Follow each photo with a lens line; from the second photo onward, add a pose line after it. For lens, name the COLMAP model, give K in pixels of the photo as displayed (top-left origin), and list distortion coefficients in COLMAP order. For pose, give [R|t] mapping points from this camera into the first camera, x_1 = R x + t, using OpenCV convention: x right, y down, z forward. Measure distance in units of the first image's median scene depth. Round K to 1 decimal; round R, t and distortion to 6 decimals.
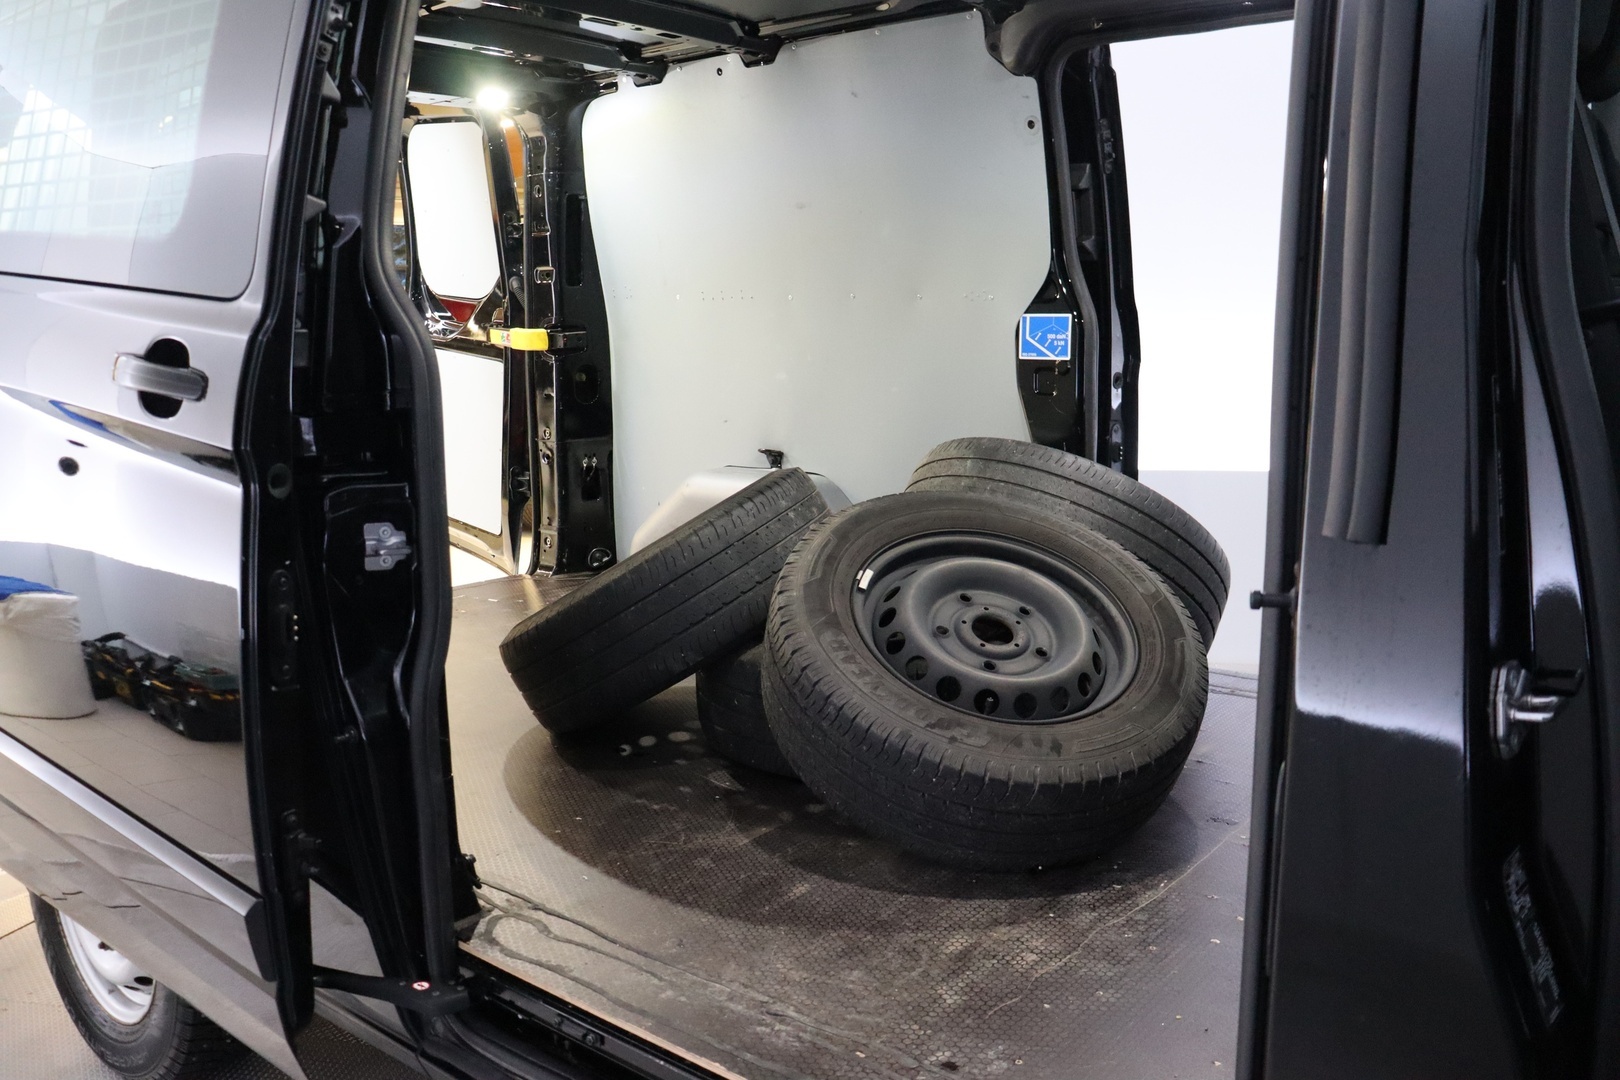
lens RADIAL K [[1279.2, 0, 809.7], [0, 1279.2, 533.3], [0, 0, 1]] dist [-0.166633, 0.118525]
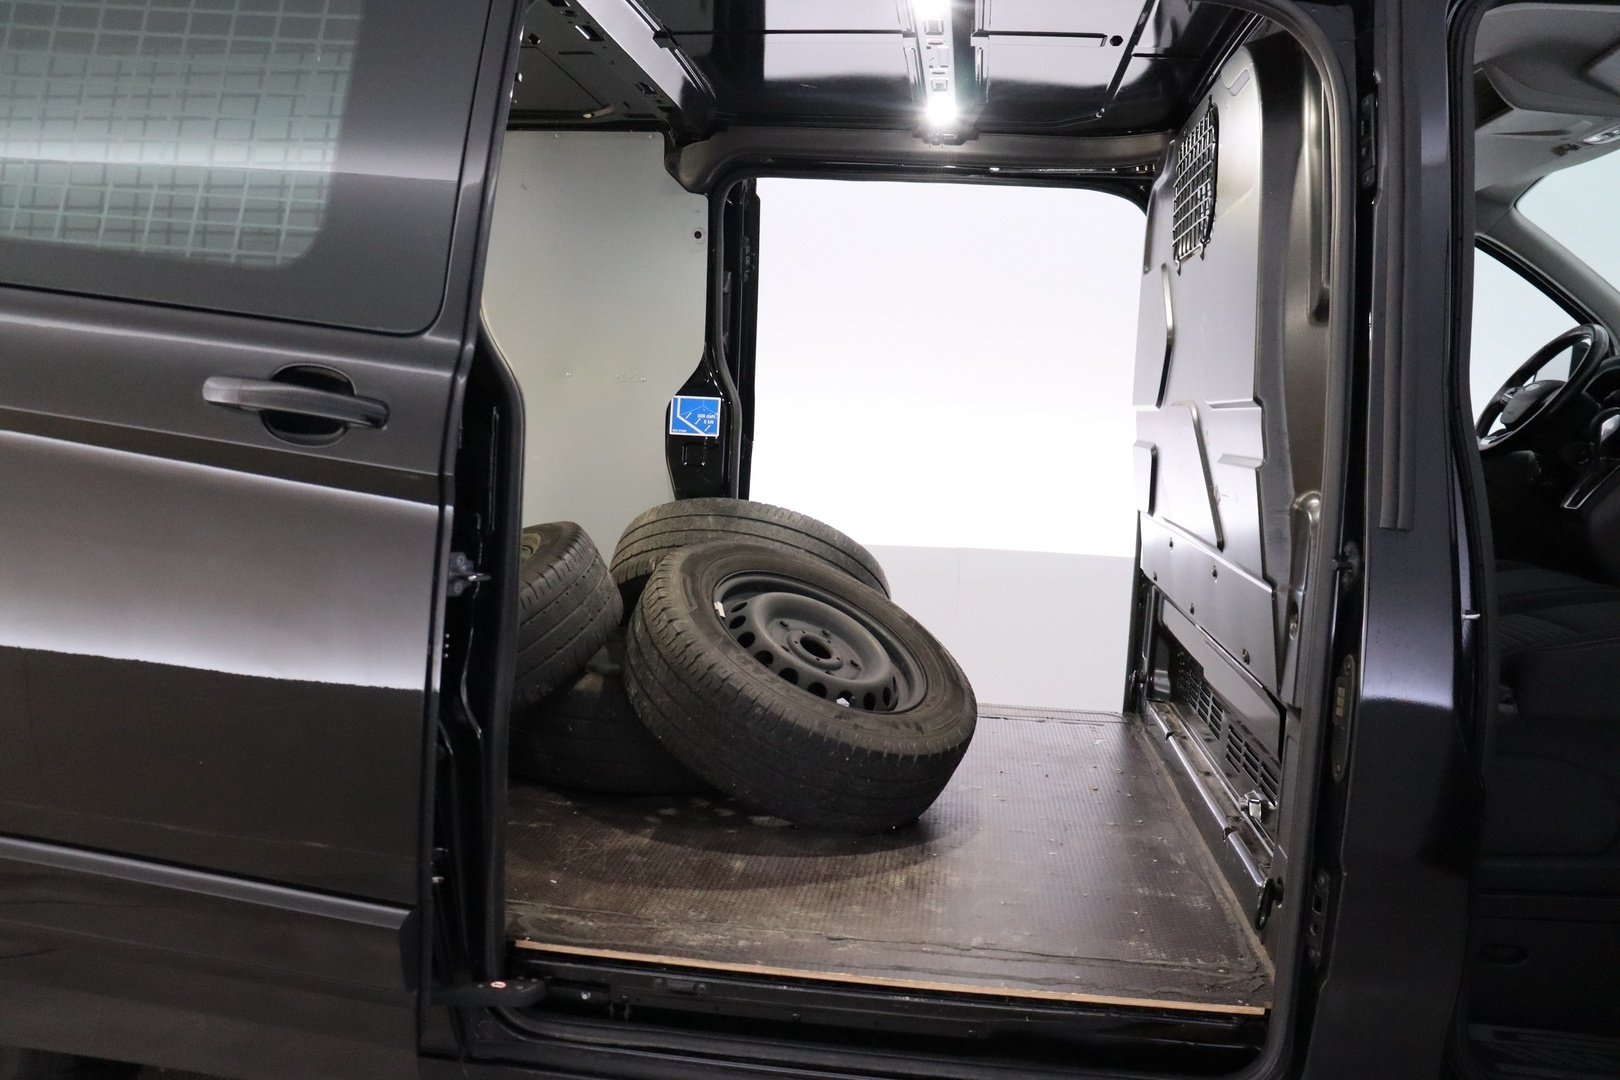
lens RADIAL K [[1279.2, 0, 809.7], [0, 1279.2, 533.3], [0, 0, 1]] dist [-0.166633, 0.118525]
pose [[0.846456, 0.011195, 0.532341, -0.363582], [0.024674, 0.997880, -0.060217, 0.026728], [-0.531887, 0.064106, 0.844386, -0.040578]]
